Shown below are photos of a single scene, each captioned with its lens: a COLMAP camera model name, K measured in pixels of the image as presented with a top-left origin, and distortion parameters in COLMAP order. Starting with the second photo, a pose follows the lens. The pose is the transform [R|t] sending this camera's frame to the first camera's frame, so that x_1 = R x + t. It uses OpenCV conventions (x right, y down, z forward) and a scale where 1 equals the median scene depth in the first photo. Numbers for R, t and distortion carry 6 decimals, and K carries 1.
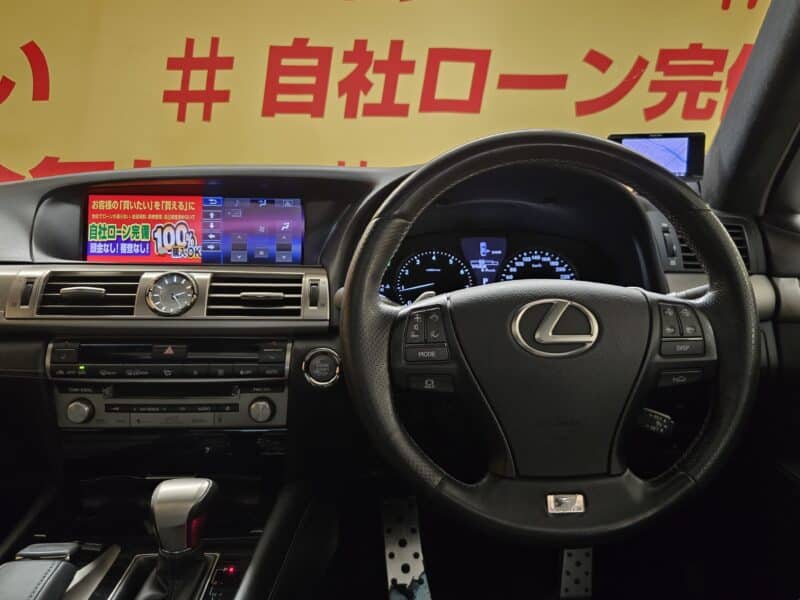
lens RADIAL K [[668.9, 0, 415.5], [0, 668.9, 303.7], [0, 0, 1]] dist [0.034414, -0.017109]
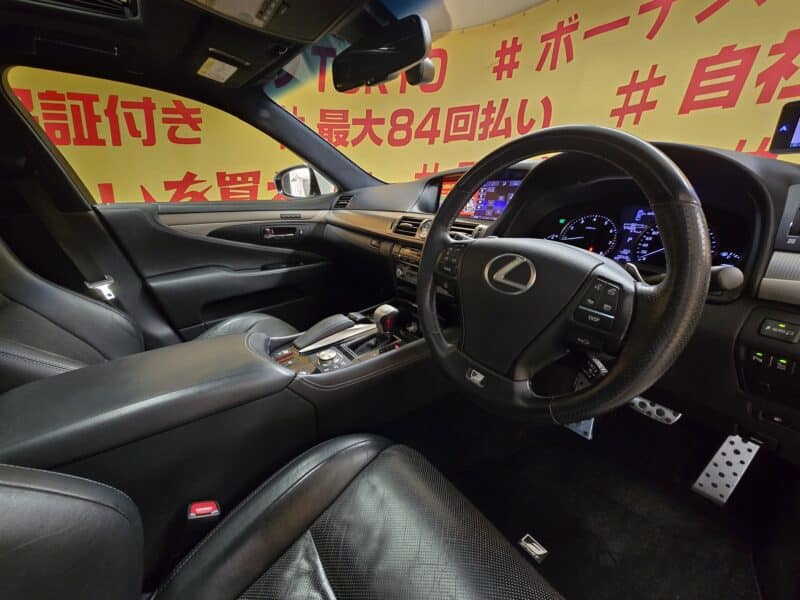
lens RADIAL K [[327.2, 0, 398.9], [0, 327.2, 294.5], [0, 0, 1]] dist [-0.001192, 0.000607]
pose [[0.558243, 0.243649, -0.793095, 0.305773], [-0.087123, 0.967838, 0.236009, -0.031906], [0.825091, -0.062653, 0.561516, 0.178896]]
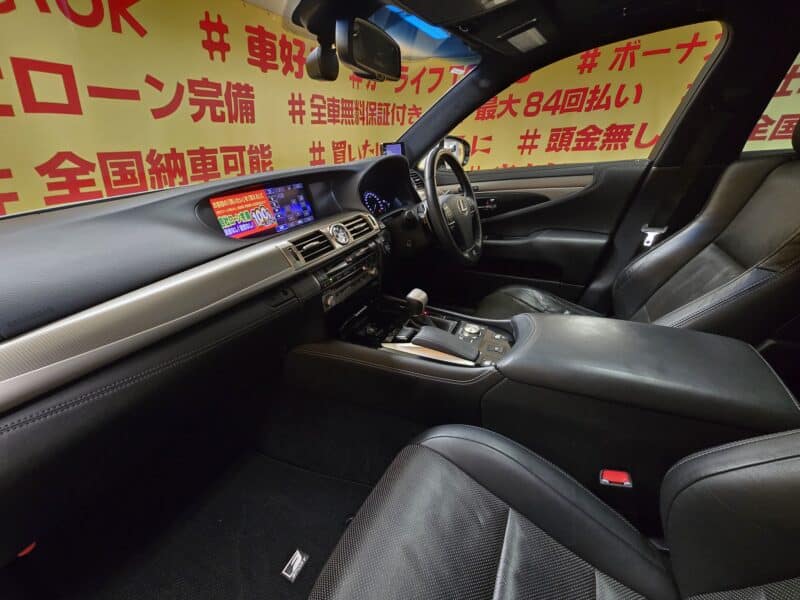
lens RADIAL K [[327.2, 0, 391.3], [0, 327.2, 293.1], [0, 0, 1]] dist [-0.001192, 0.000607]
pose [[0.489526, -0.395405, 0.777187, -0.861226], [0.202139, 0.918460, 0.339959, -0.121790], [-0.848236, -0.009319, 0.529537, 0.215921]]
